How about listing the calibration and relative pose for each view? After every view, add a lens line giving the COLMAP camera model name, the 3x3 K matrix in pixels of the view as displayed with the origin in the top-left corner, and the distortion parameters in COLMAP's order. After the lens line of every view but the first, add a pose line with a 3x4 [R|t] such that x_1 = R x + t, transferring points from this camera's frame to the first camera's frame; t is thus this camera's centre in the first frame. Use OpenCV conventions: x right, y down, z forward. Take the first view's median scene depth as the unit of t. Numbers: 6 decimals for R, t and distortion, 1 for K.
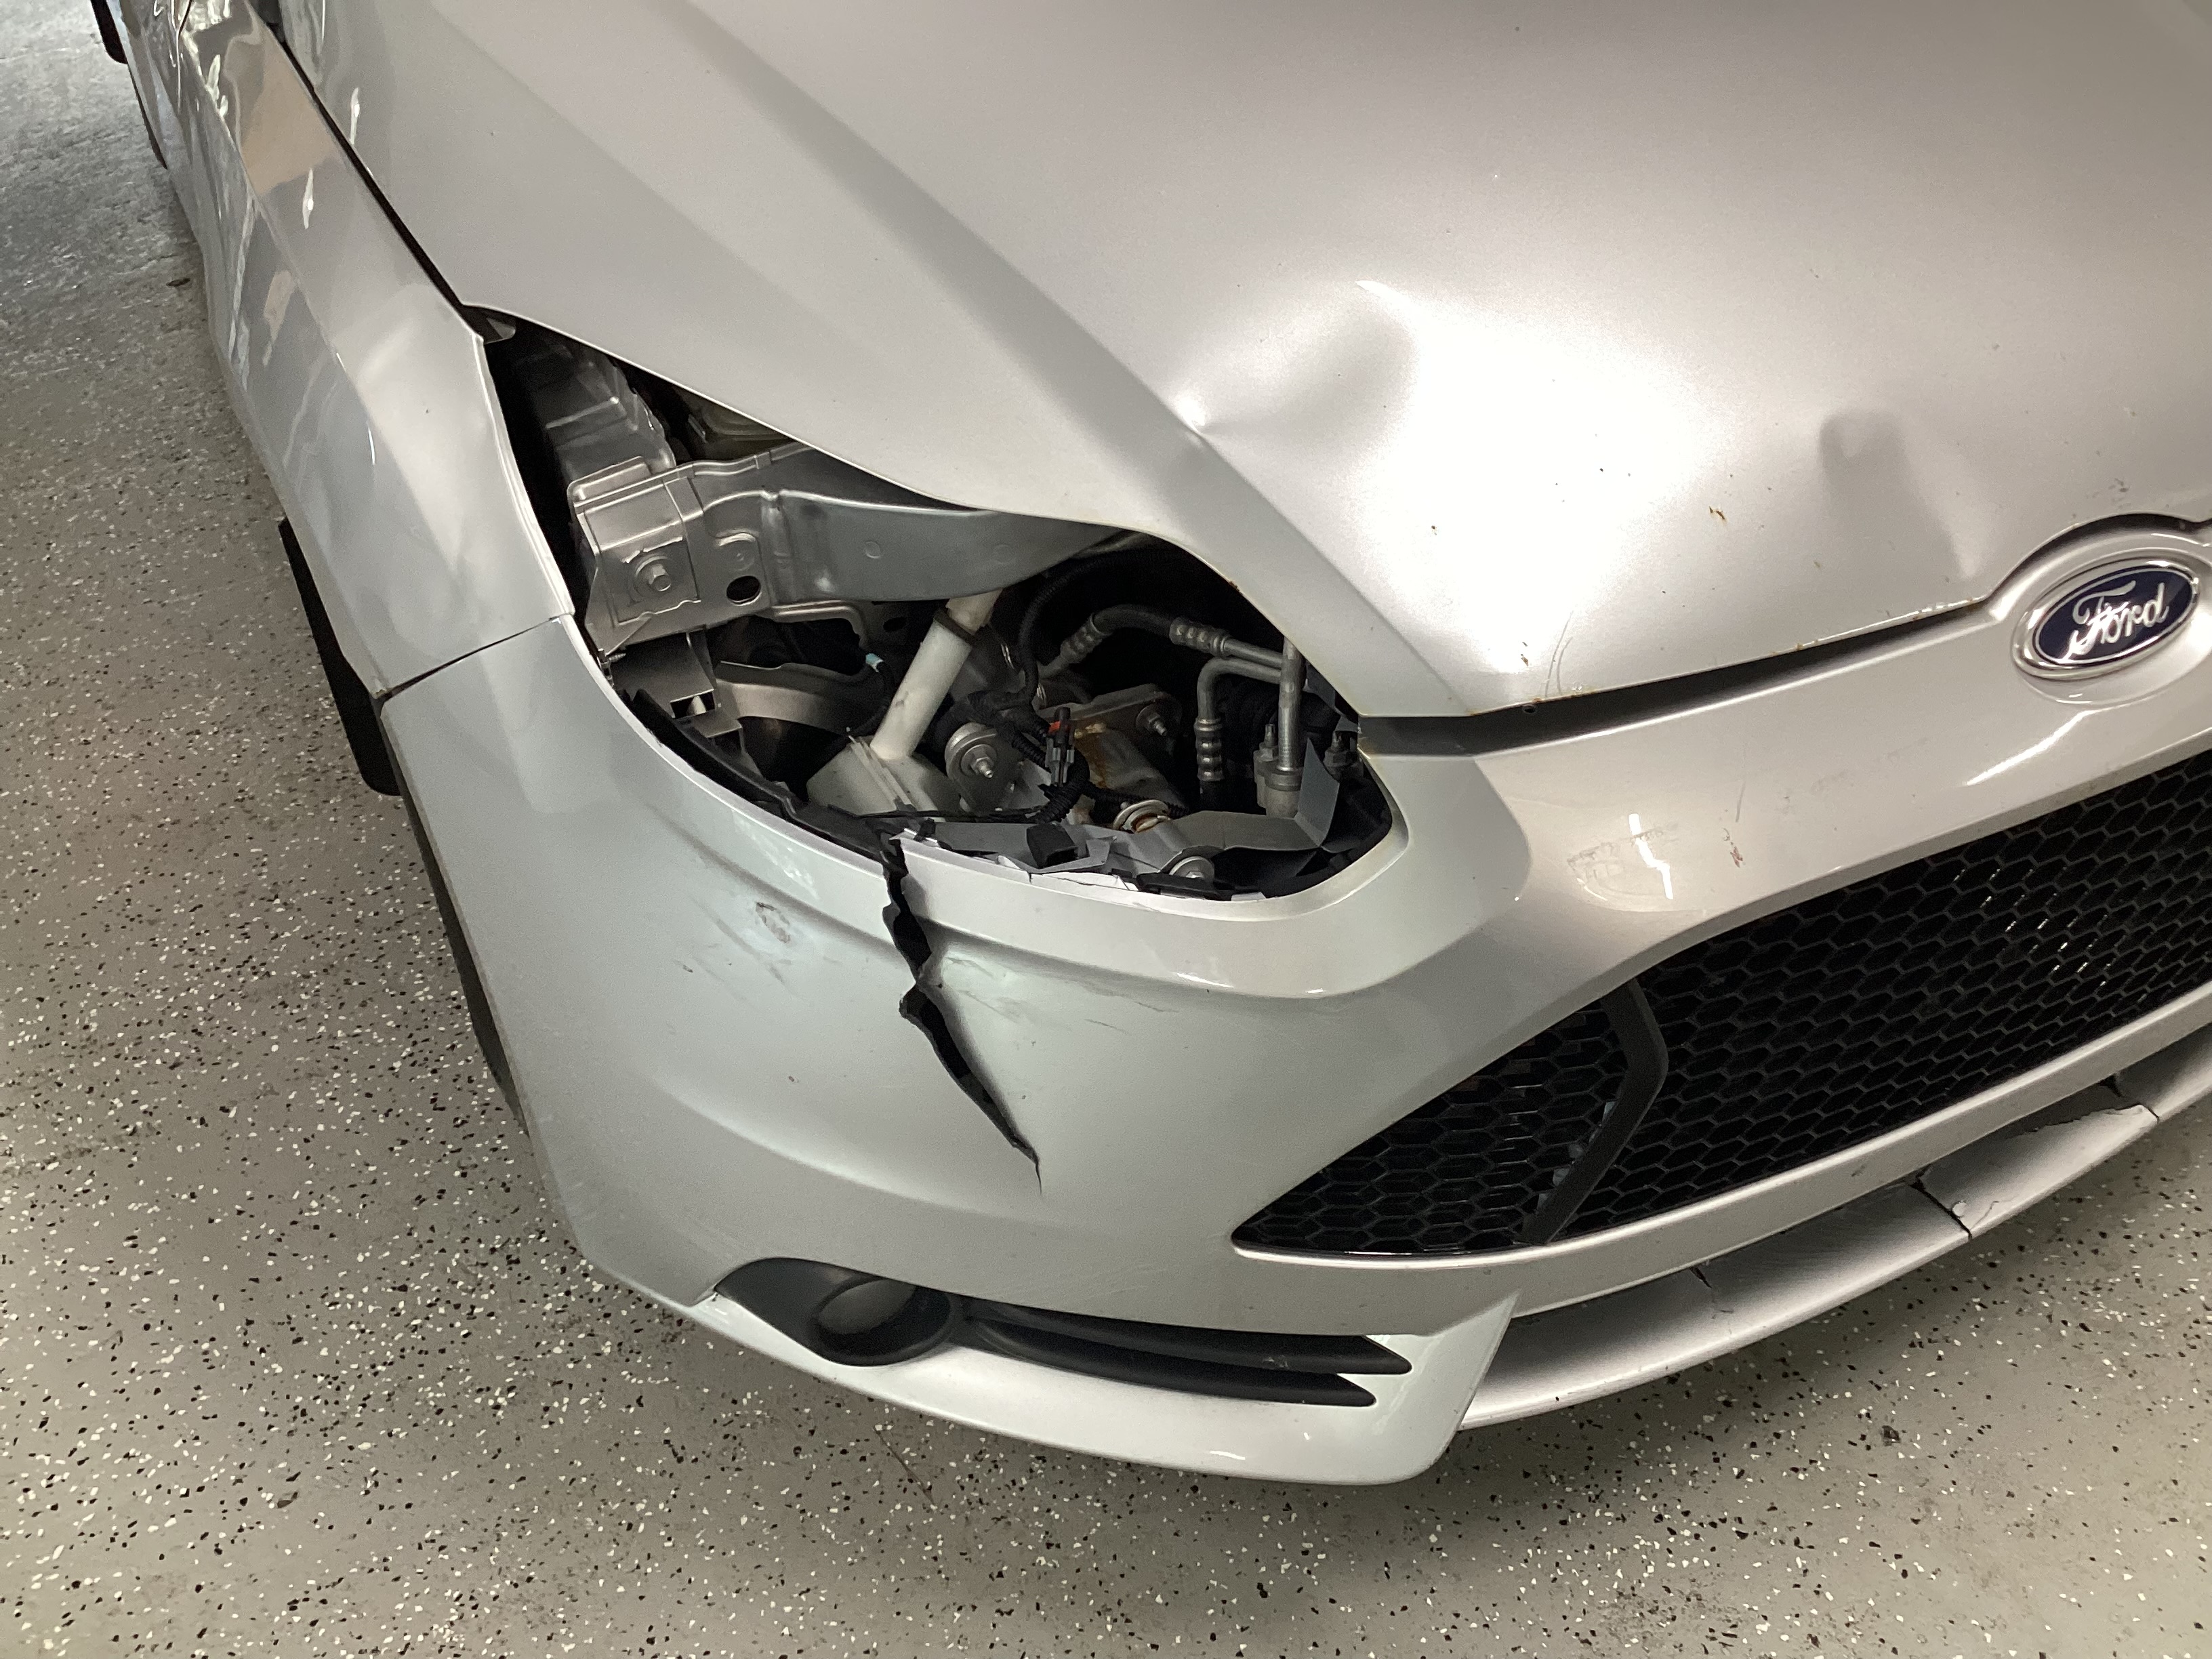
lens RADIAL K [[2002.0, 0, 1106.0], [0, 2002.0, 829.5], [0, 0, 1]] dist [0.097976, -0.222888]
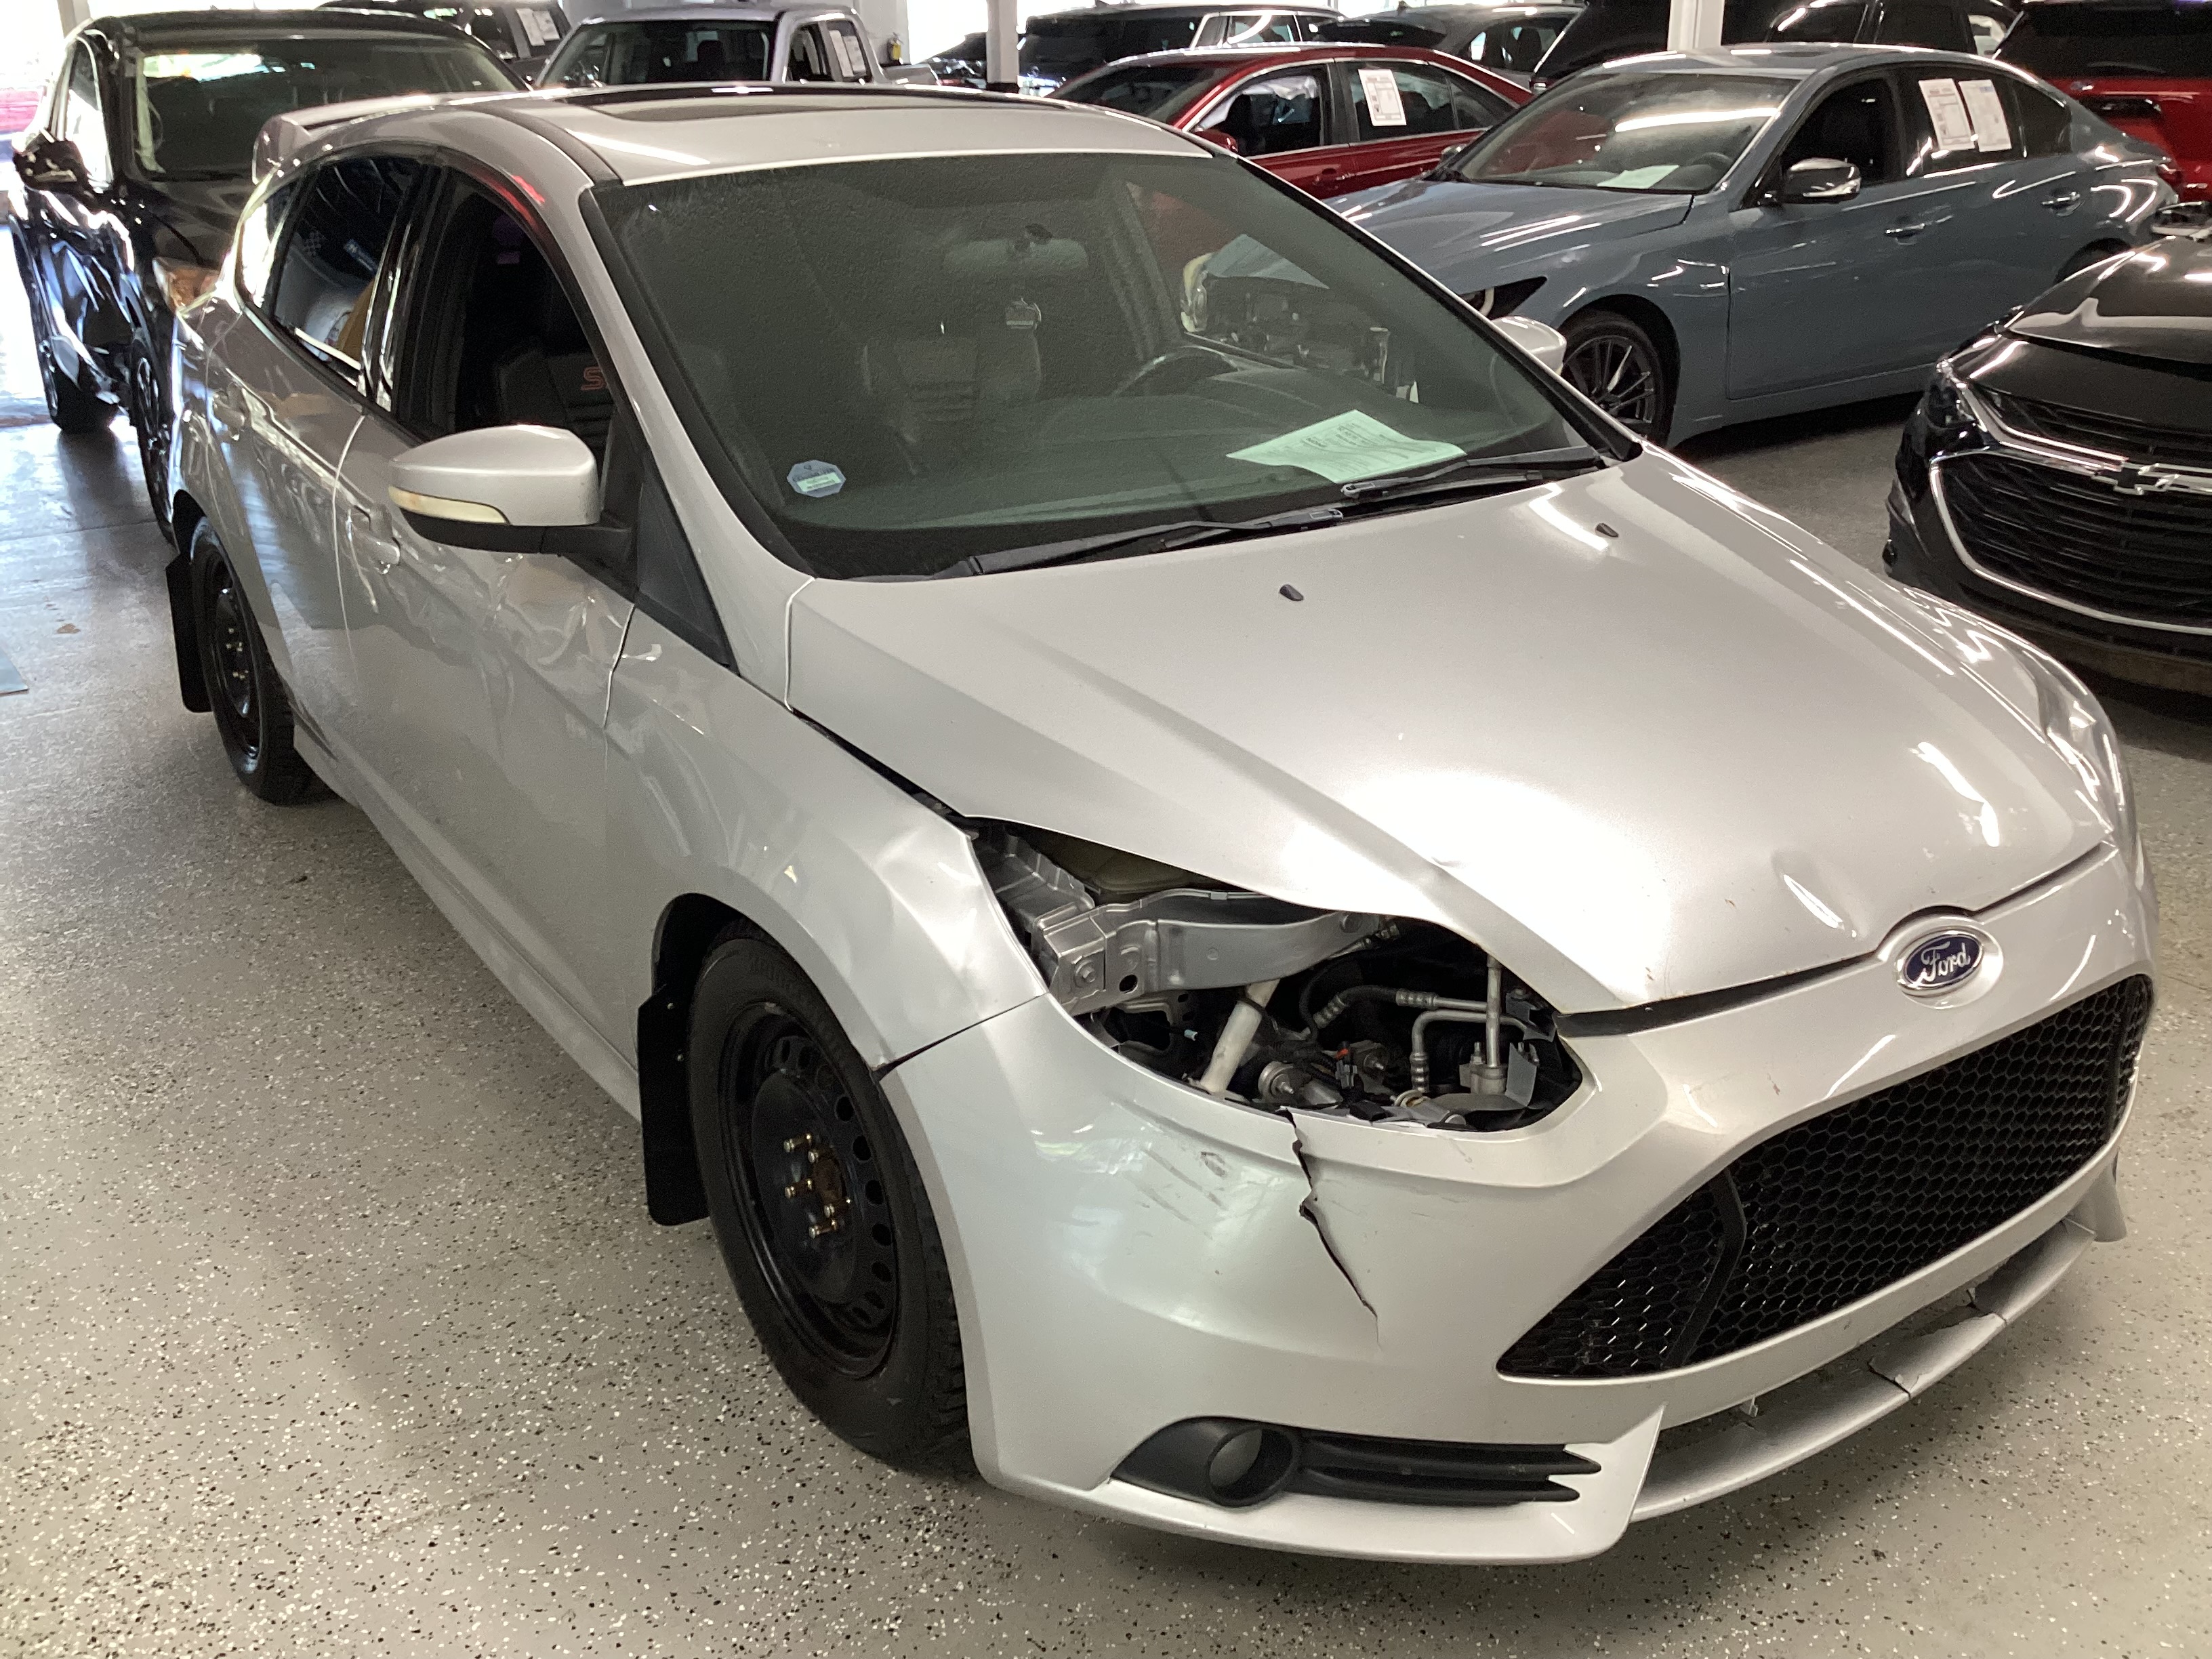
lens RADIAL K [[2002.0, 0, 1106.0], [0, 2002.0, 829.5], [0, 0, 1]] dist [0.097976, -0.222888]
pose [[0.988047, -0.020961, 0.152723, -0.439526], [0.066594, 0.951538, -0.300235, 0.240748], [-0.139028, 0.306817, 0.941560, -0.531668]]
